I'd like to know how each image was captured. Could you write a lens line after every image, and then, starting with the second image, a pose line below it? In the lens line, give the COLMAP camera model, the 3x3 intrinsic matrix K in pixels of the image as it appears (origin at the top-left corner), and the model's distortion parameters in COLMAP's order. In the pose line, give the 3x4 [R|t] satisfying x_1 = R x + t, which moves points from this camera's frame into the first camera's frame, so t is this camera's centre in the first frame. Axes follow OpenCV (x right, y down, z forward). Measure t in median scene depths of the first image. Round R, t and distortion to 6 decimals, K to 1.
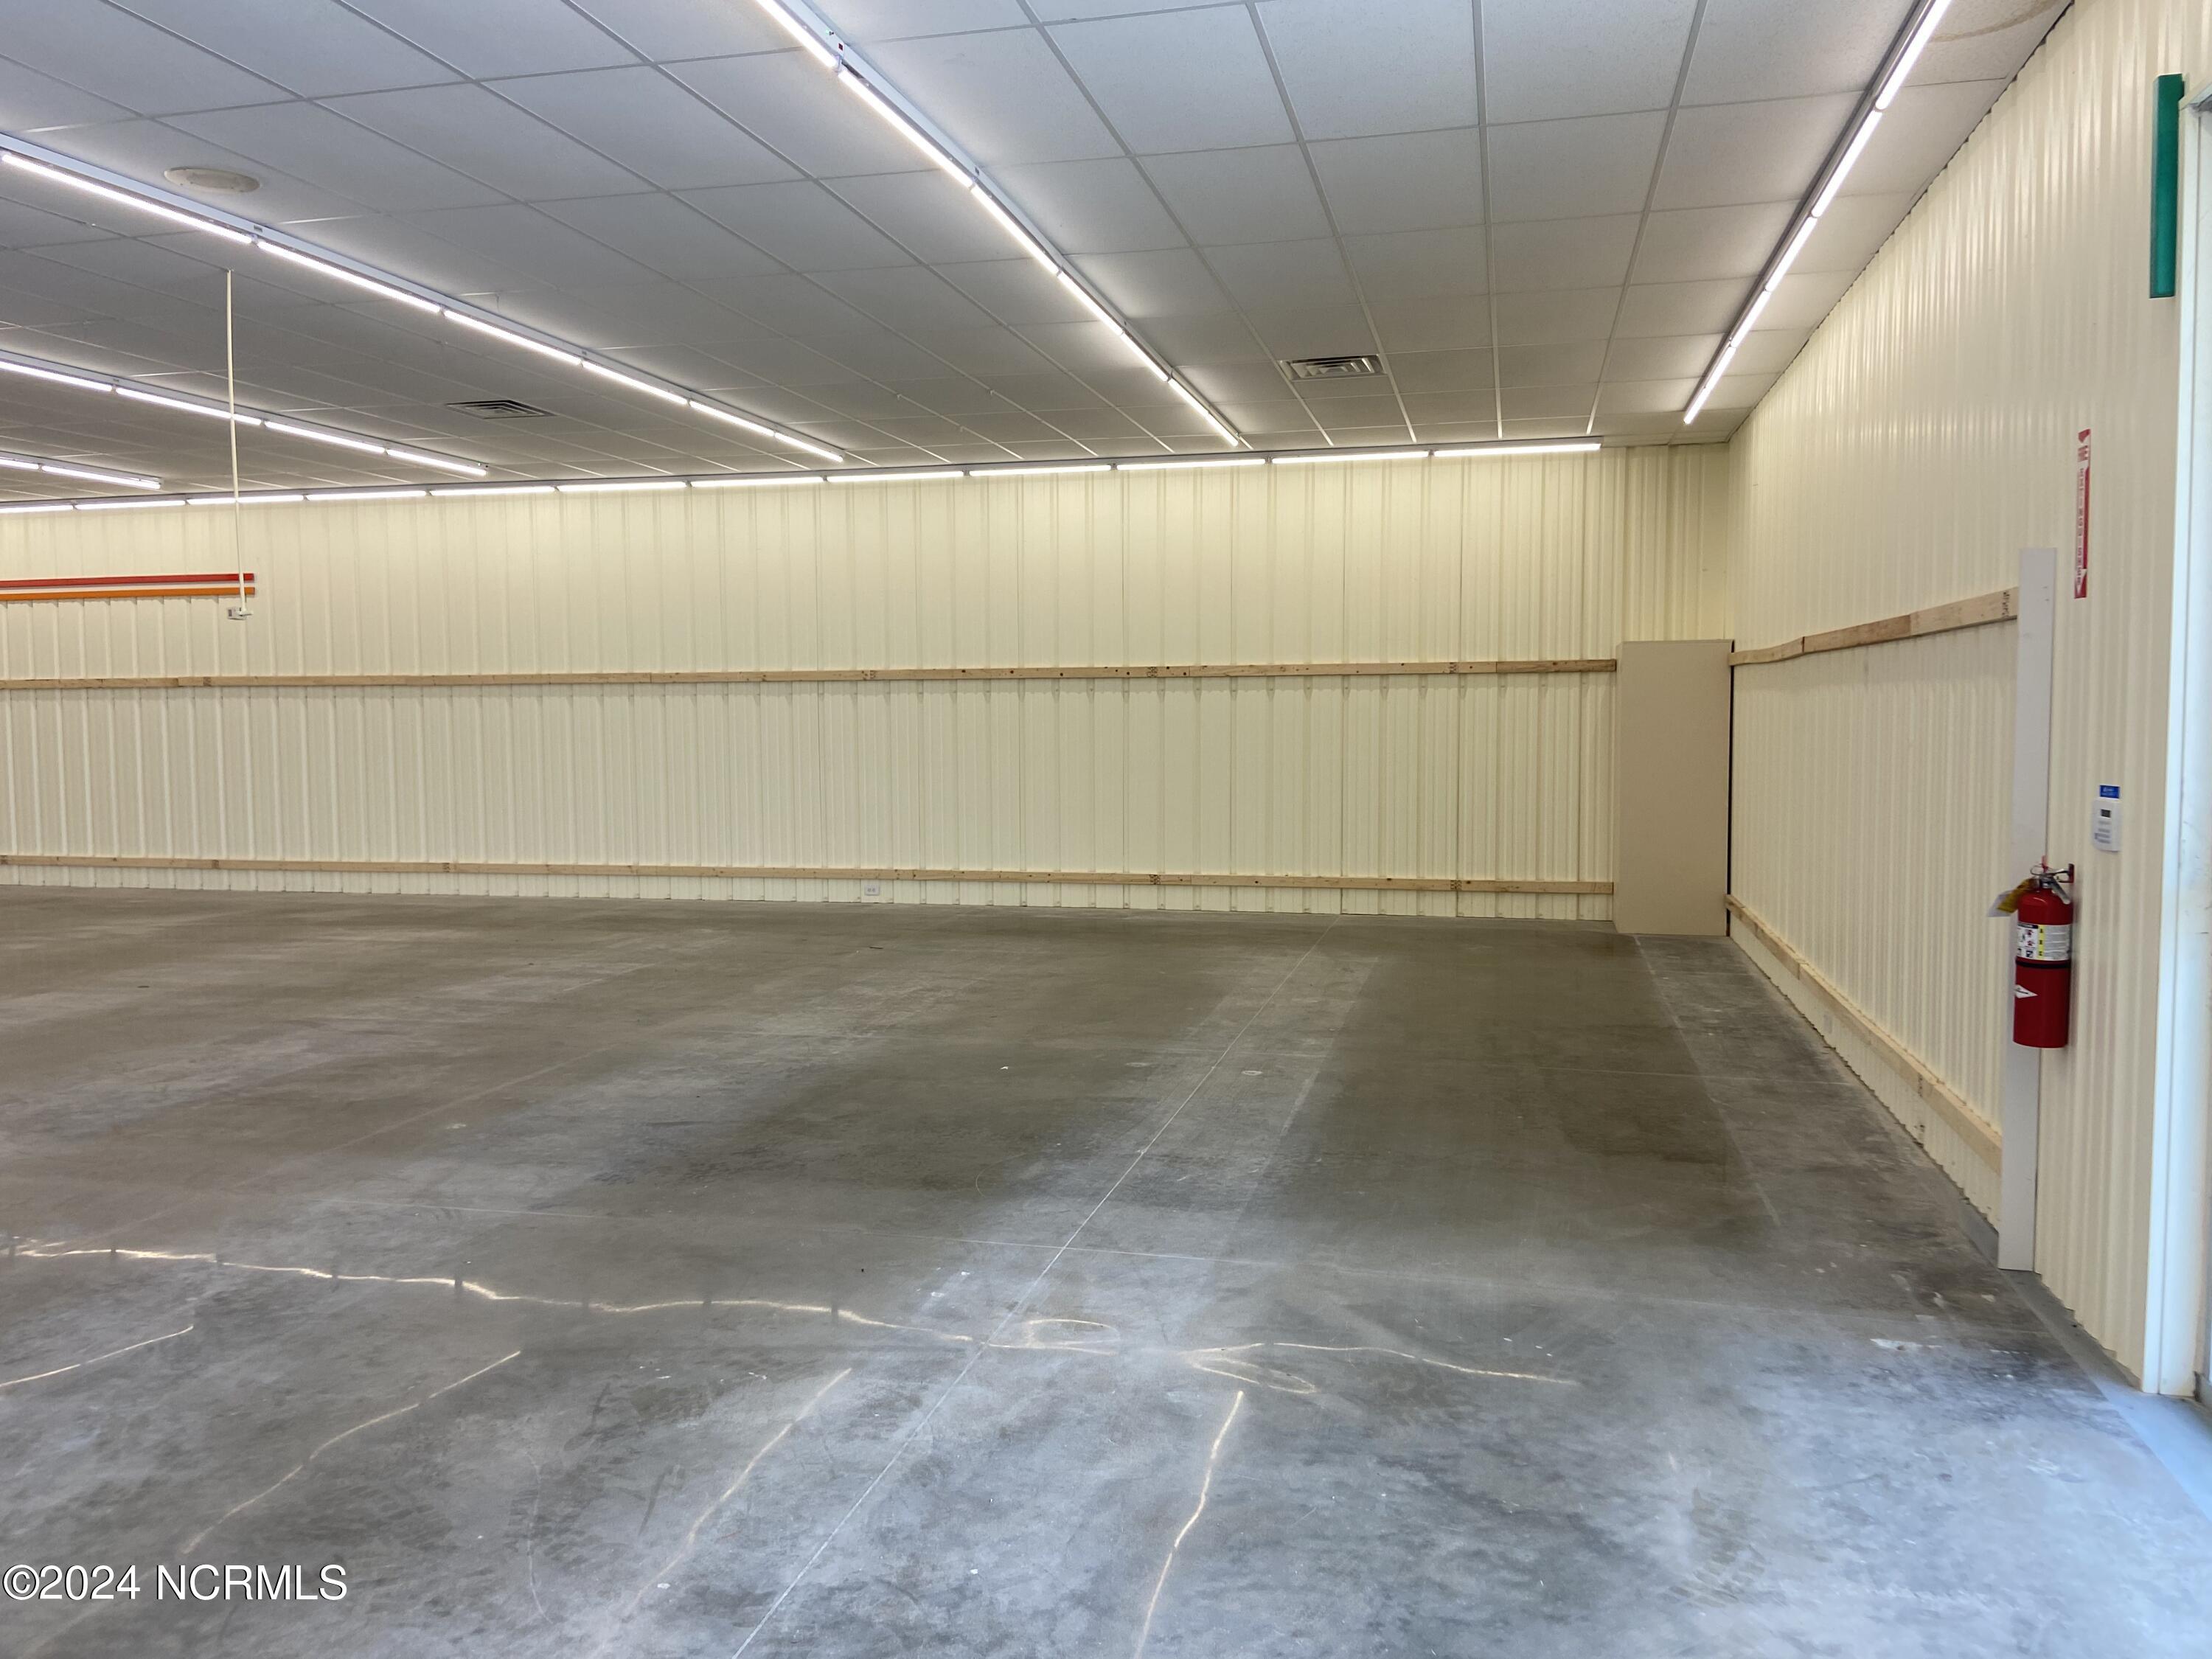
lens RADIAL K [[1674.2, 0, 1088.7], [0, 1674.2, 807.3], [0, 0, 1]] dist [0.131265, -0.163435]
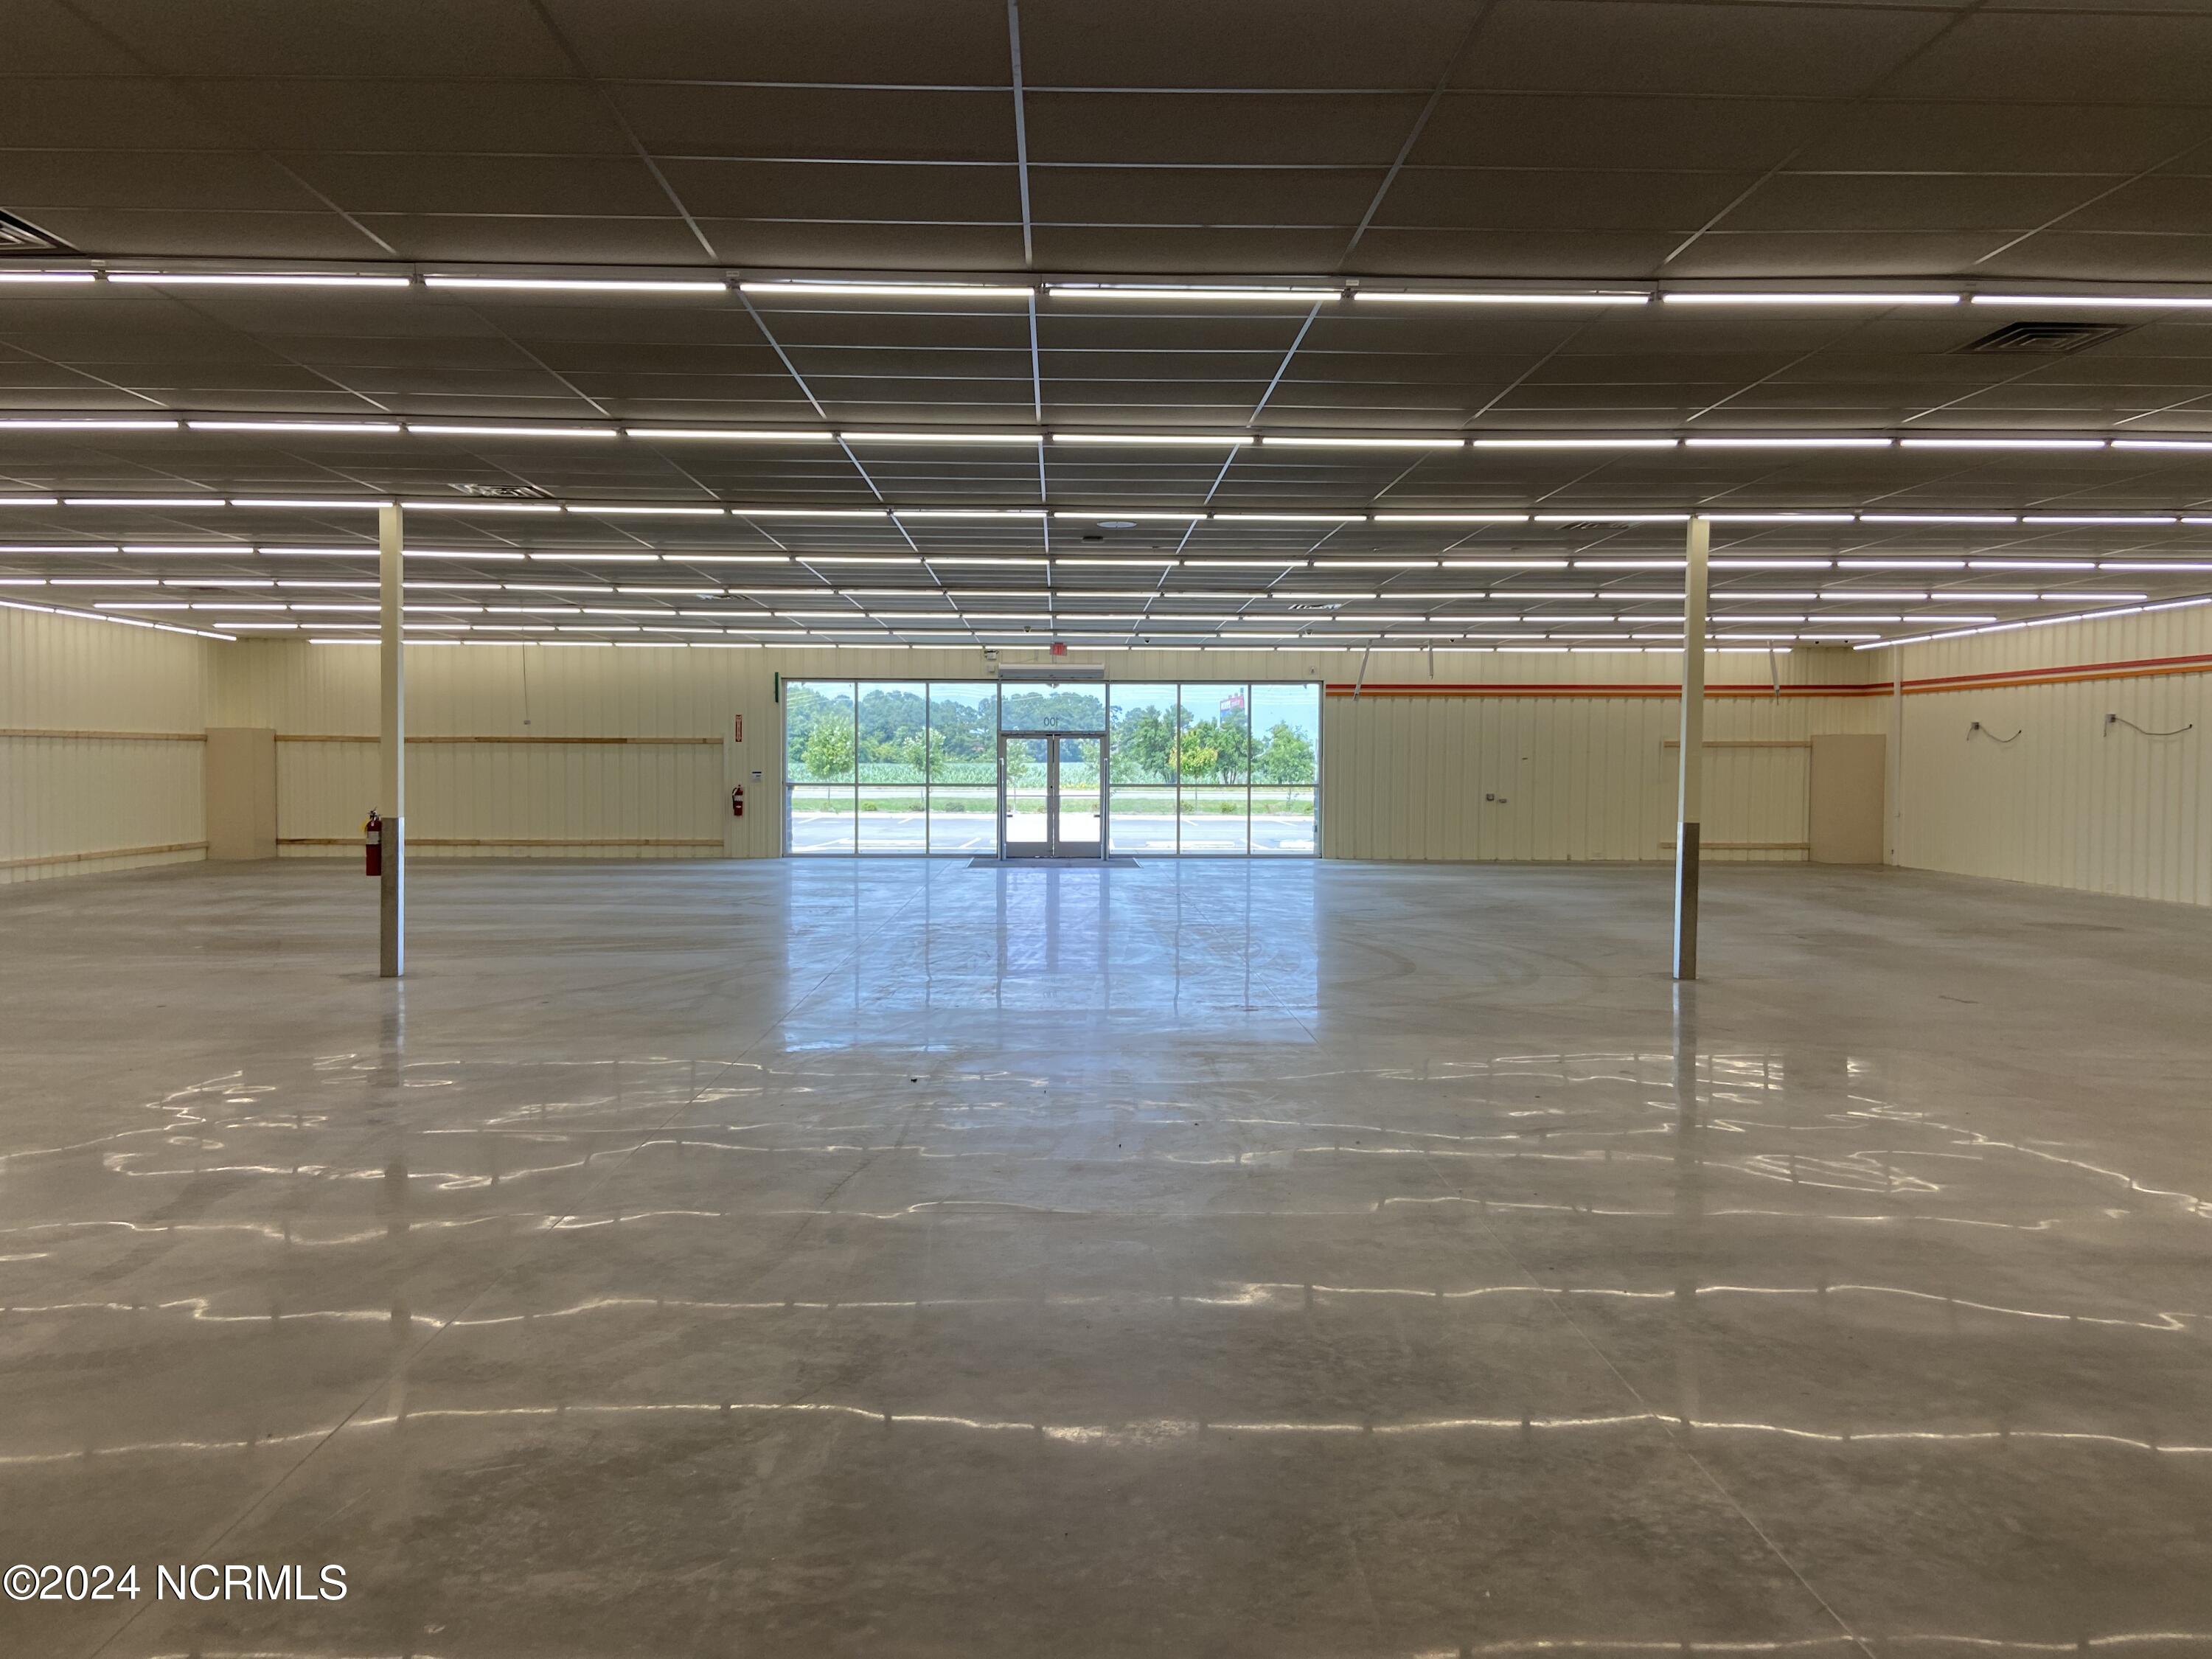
lens RADIAL K [[1674.2, 0, 1088.7], [0, 1674.2, 807.3], [0, 0, 1]] dist [0.131265, -0.163435]
pose [[-0.267918, -0.023050, 0.963166, -1.988181], [0.057217, 0.997569, 0.039789, -0.018959], [-0.961741, 0.065769, -0.265948, 0.505016]]
